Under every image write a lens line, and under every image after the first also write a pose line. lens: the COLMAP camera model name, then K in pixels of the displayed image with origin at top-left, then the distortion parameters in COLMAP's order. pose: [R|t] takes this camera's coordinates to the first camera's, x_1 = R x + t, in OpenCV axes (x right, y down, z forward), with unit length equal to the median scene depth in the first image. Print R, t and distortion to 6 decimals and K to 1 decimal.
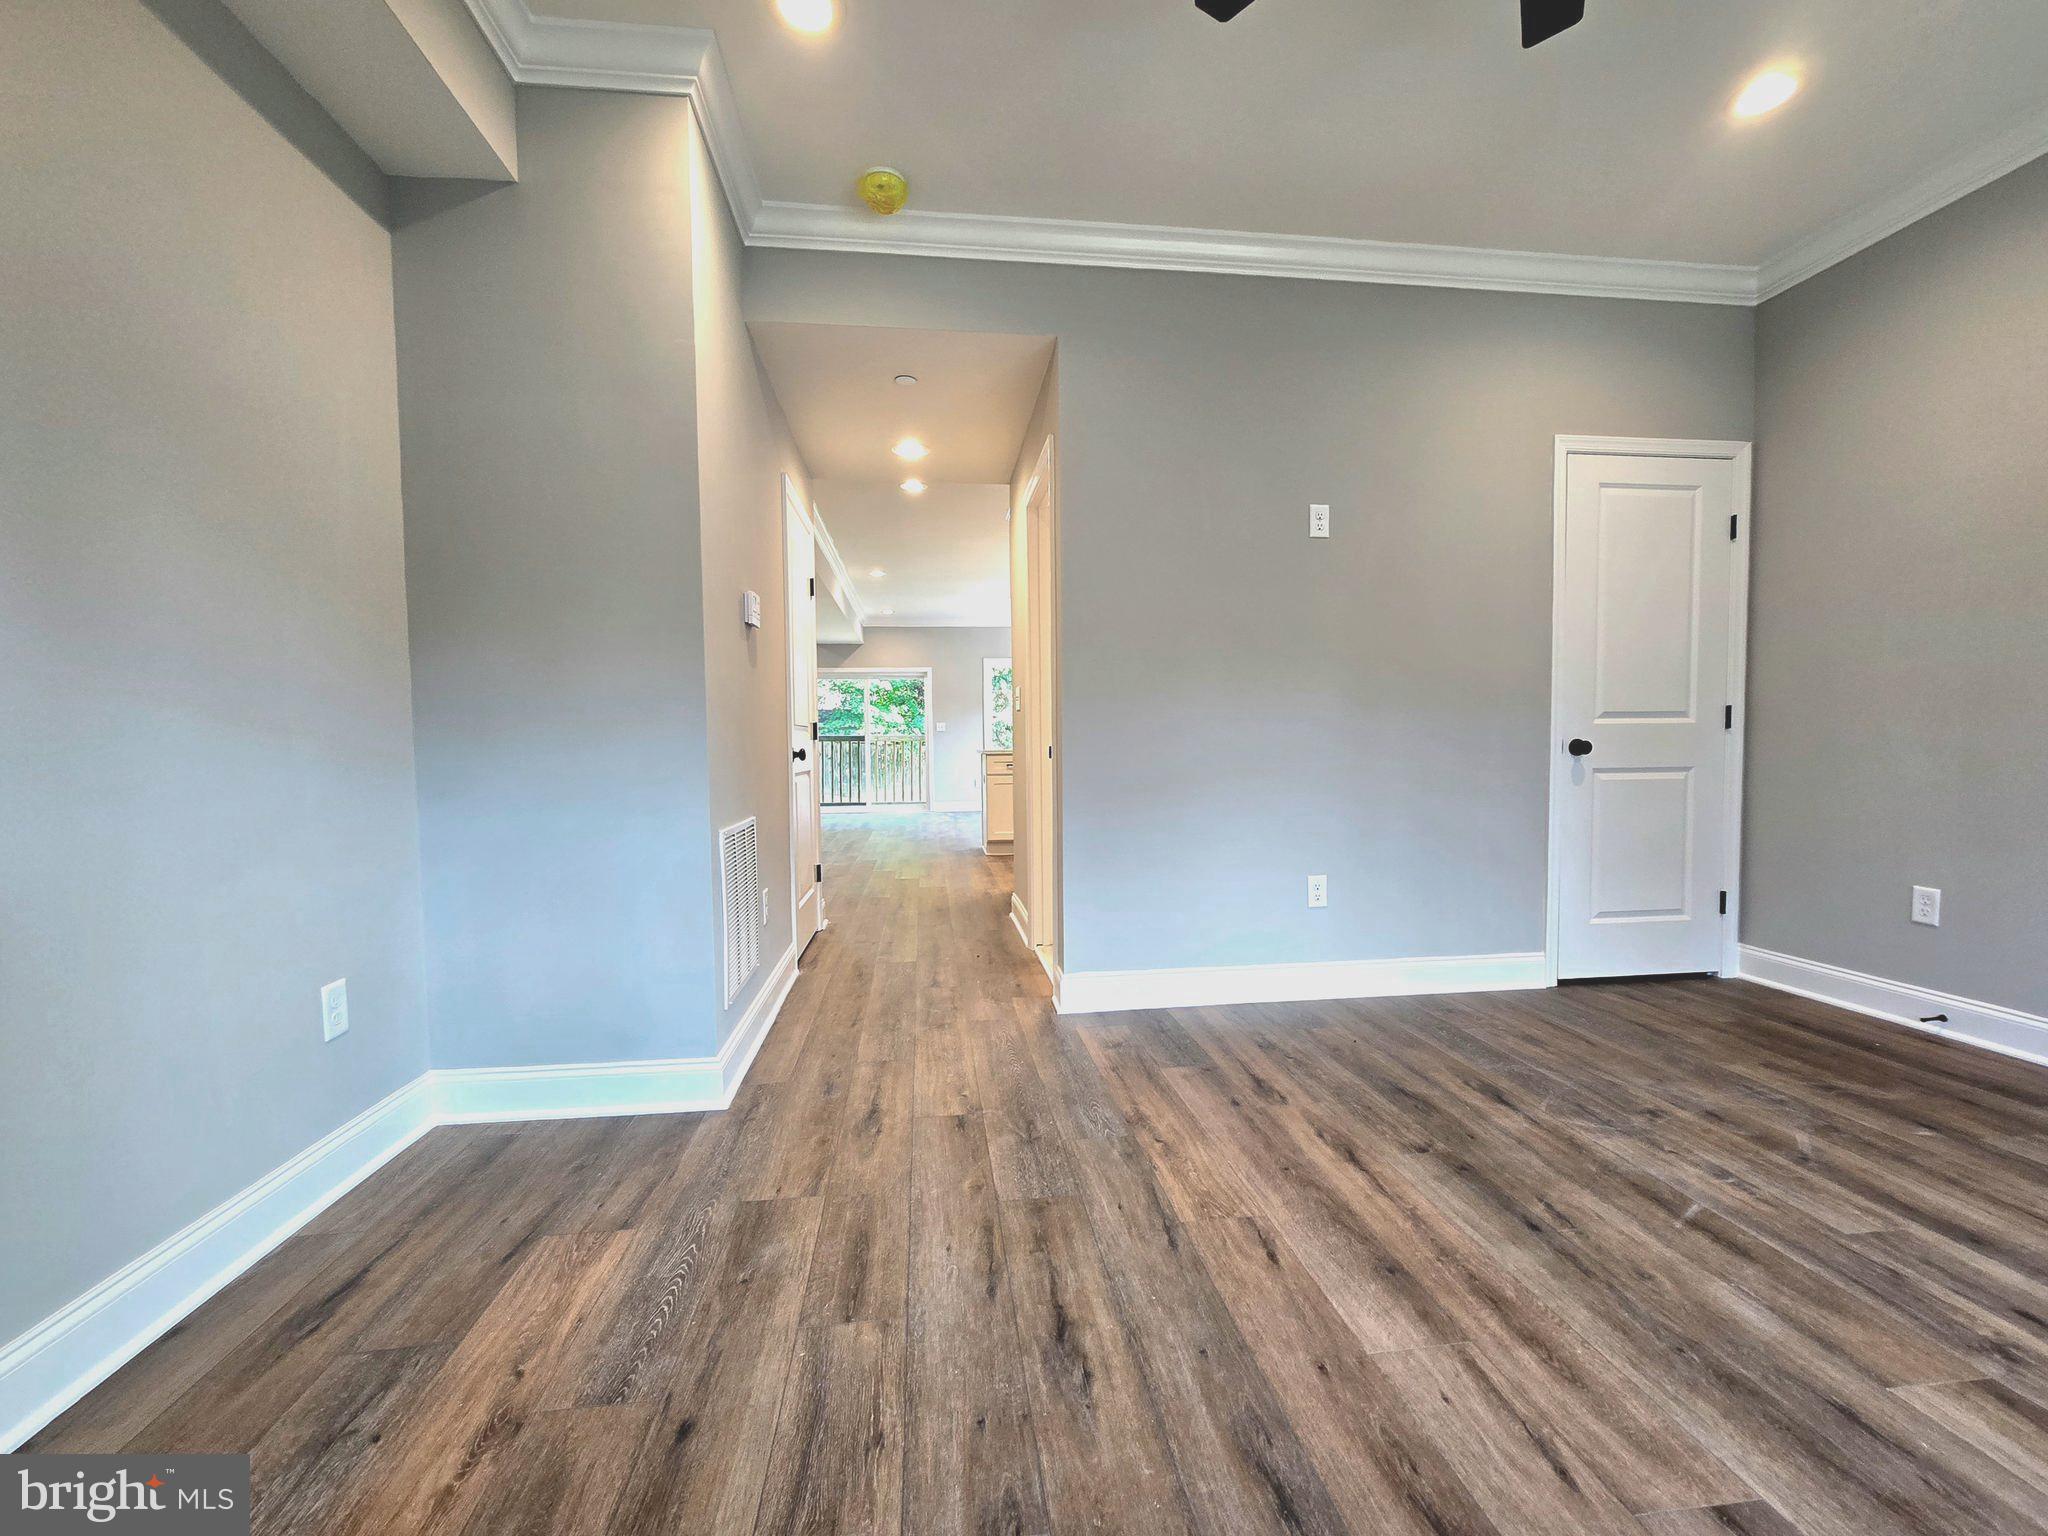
lens RADIAL K [[865.7, 0, 1033.0], [0, 865.7, 781.9], [0, 0, 1]] dist [-0.003086, 0.003162]
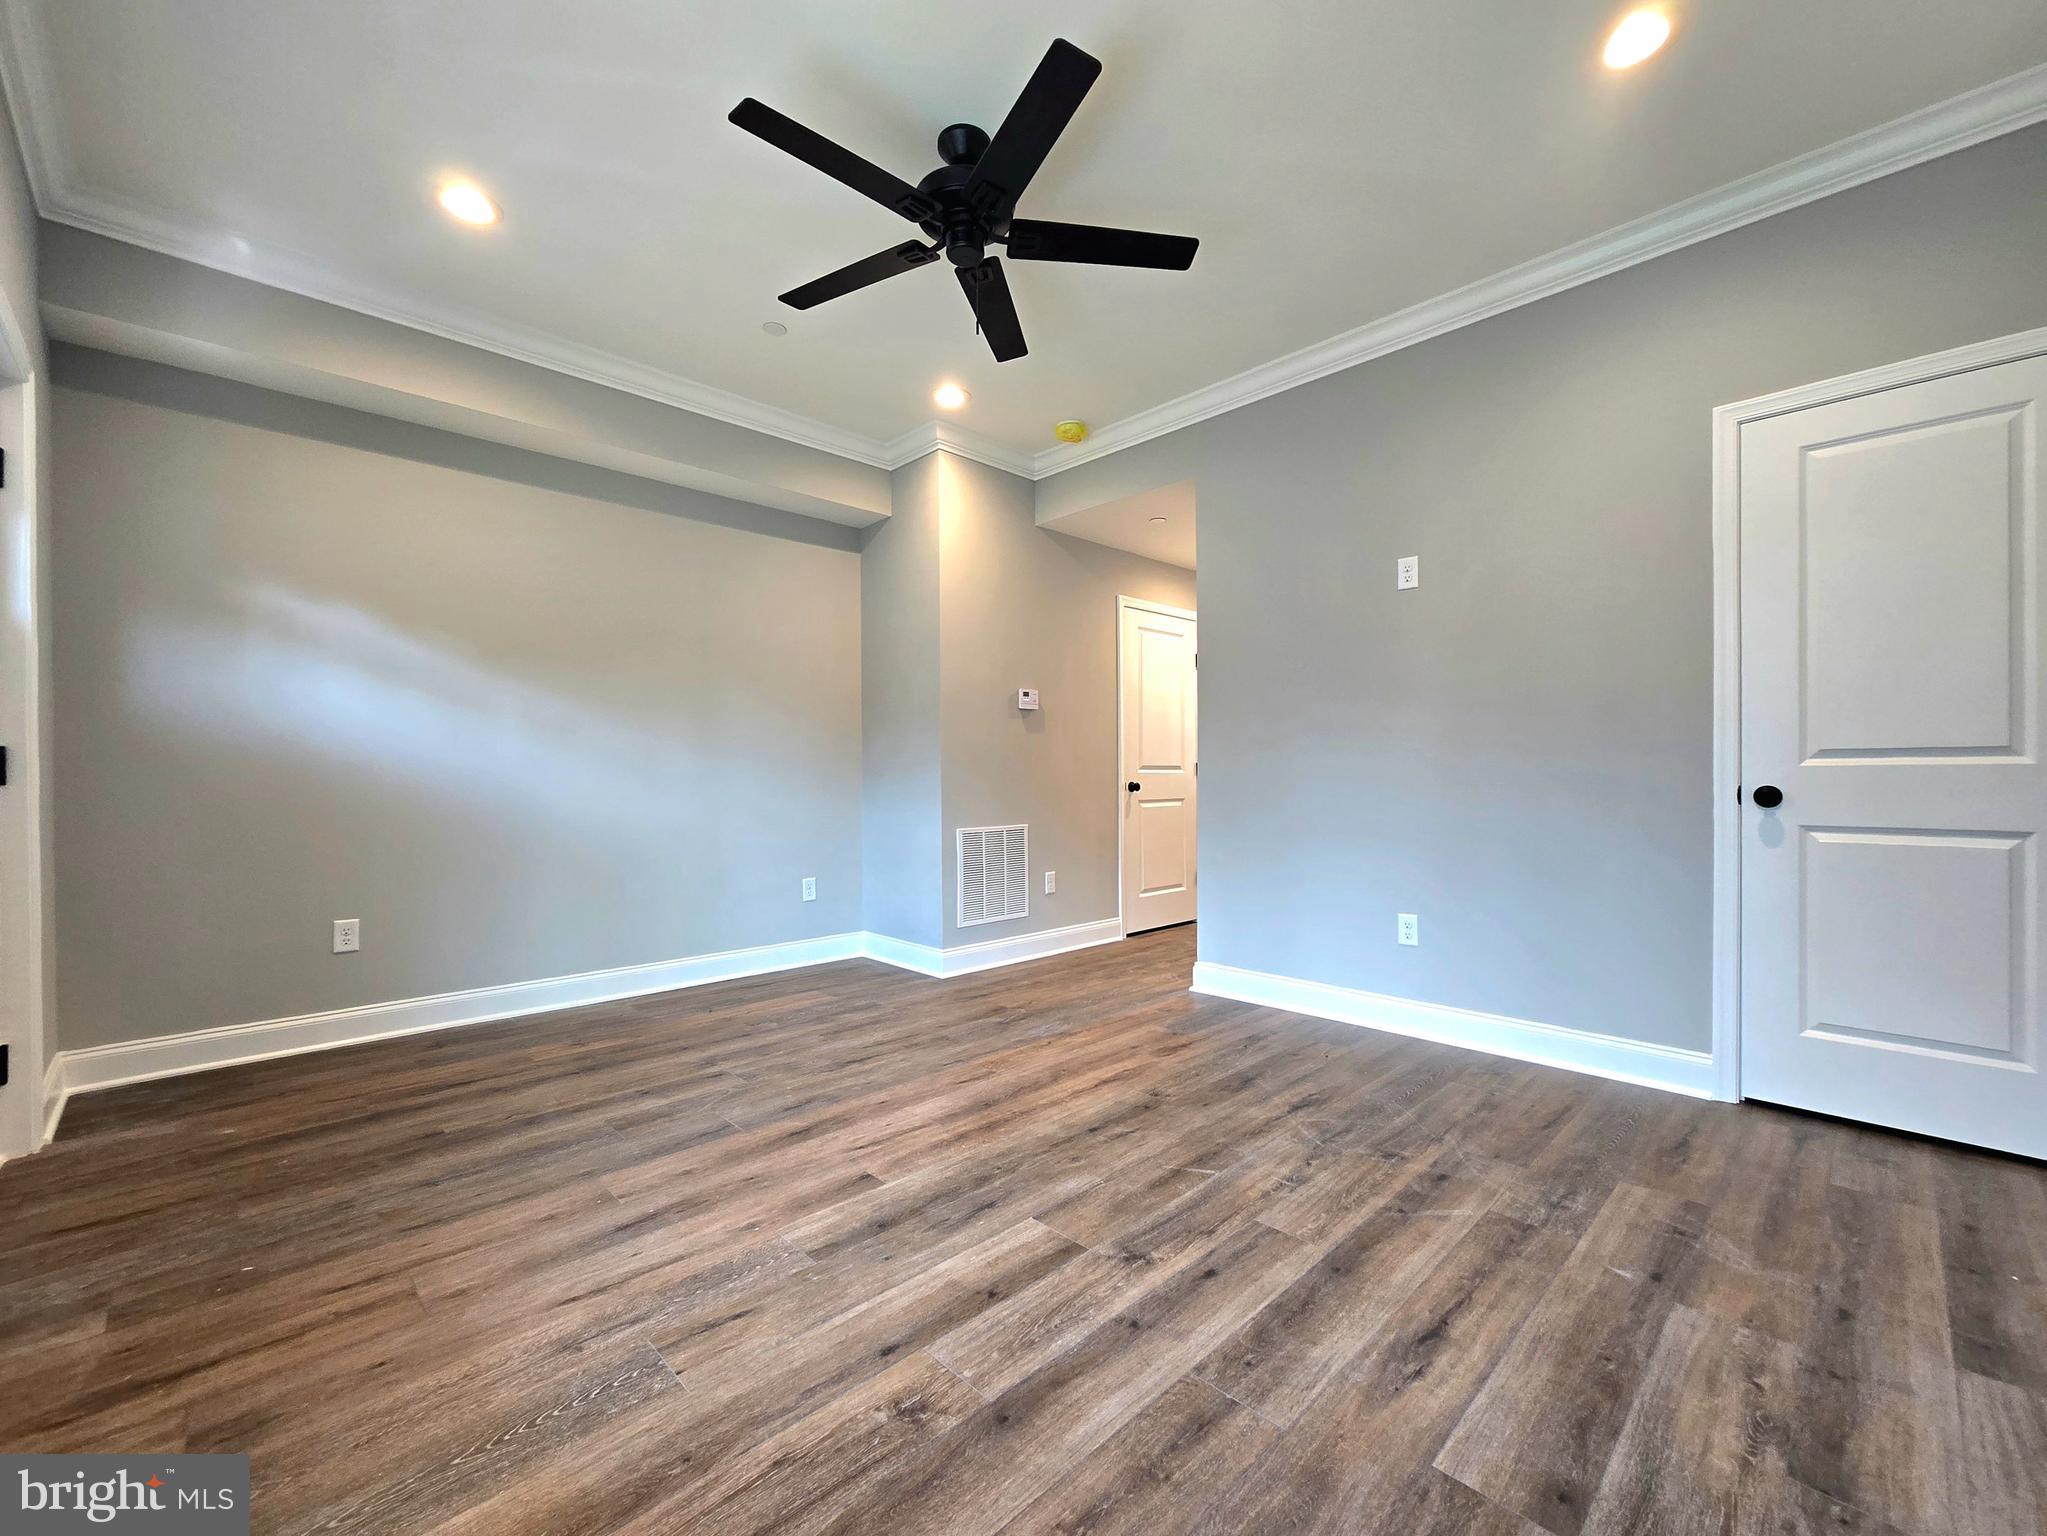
lens RADIAL K [[865.2, 0, 1032.5], [0, 865.2, 781.9], [0, 0, 1]] dist [-0.003086, 0.003162]
pose [[0.595372, 0.014861, -0.803312, 1.351075], [-0.034572, 0.999377, -0.007135, -0.039769], [0.802706, 0.032020, 0.595515, 0.037038]]
